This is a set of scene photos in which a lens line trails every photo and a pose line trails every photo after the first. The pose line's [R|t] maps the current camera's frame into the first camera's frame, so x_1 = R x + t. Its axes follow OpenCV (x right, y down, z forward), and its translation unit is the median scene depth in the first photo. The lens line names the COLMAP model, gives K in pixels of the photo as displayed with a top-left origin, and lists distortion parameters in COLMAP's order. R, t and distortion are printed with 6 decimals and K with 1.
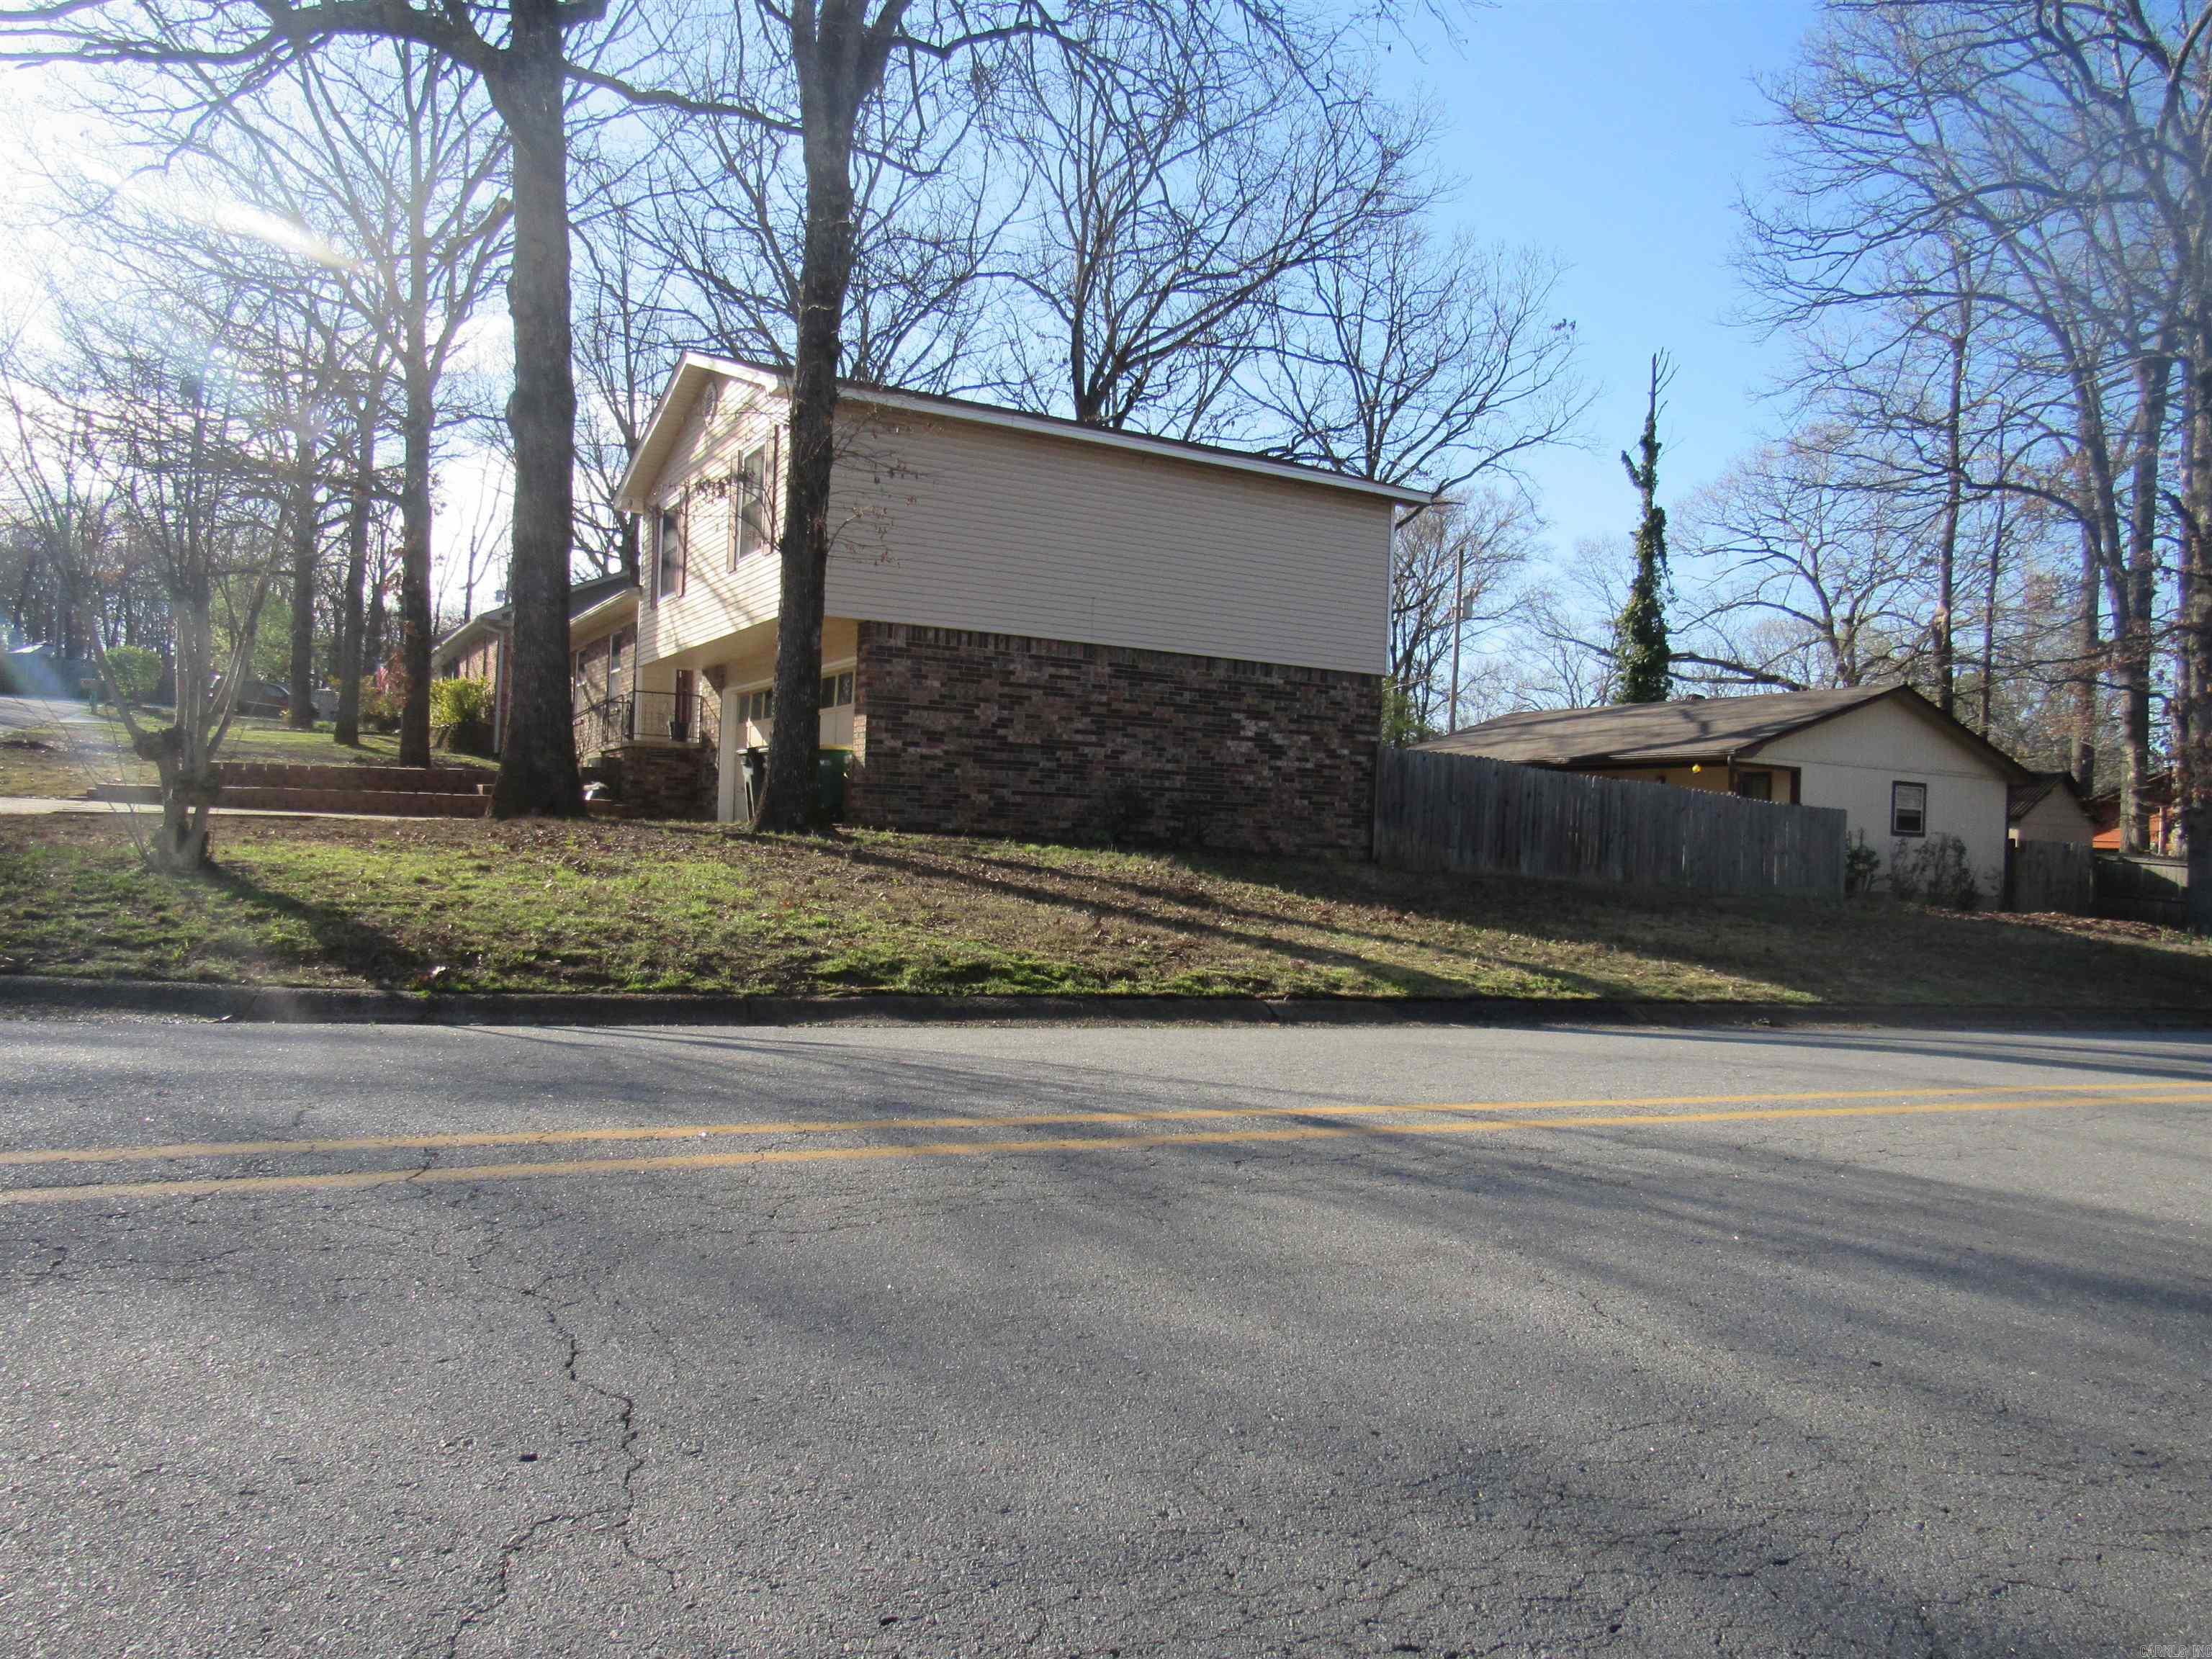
lens RADIAL K [[1608.9, 0, 1107.6], [0, 1608.9, 826.9], [0, 0, 1]] dist [-0.021246, -0.000971]
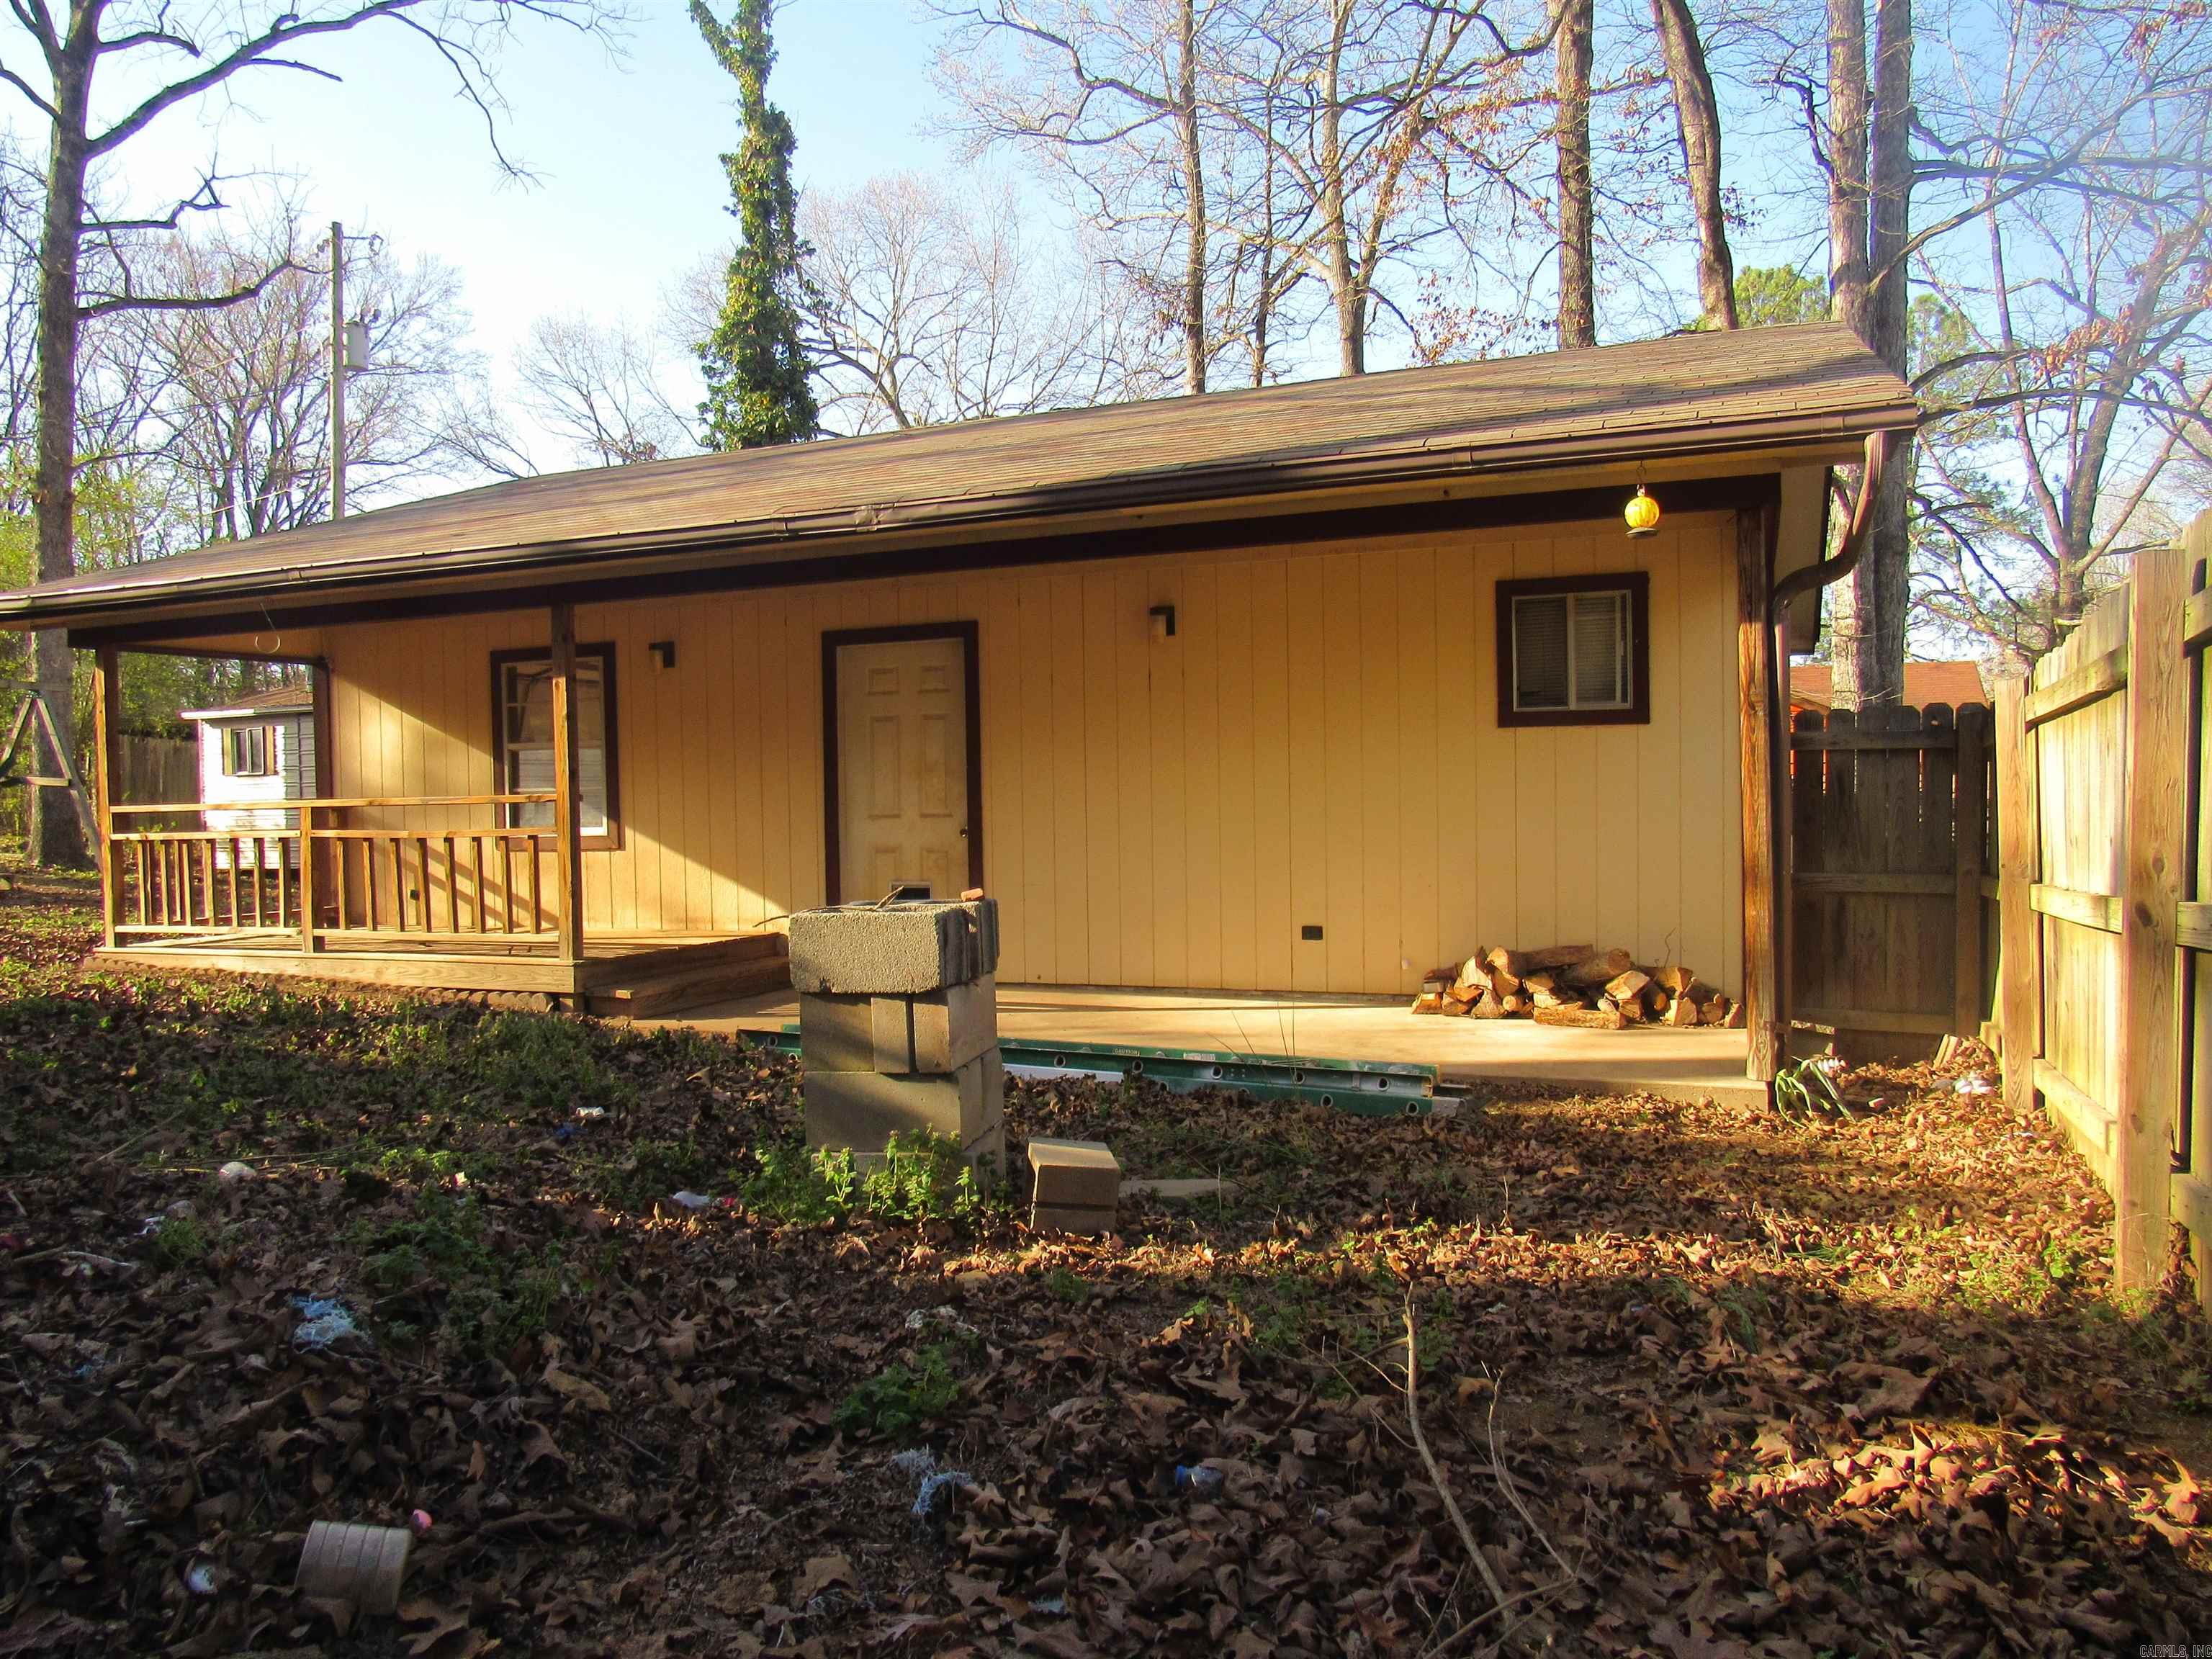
lens RADIAL K [[1608.9, 0, 1102.4], [0, 1608.9, 812.5], [0, 0, 1]] dist [-0.021246, -0.000971]
pose [[0.795073, -0.059606, 0.603578, 0.120200], [0.043016, 0.998195, 0.041914, -0.006499], [-0.604986, -0.007361, 0.796202, 0.557567]]
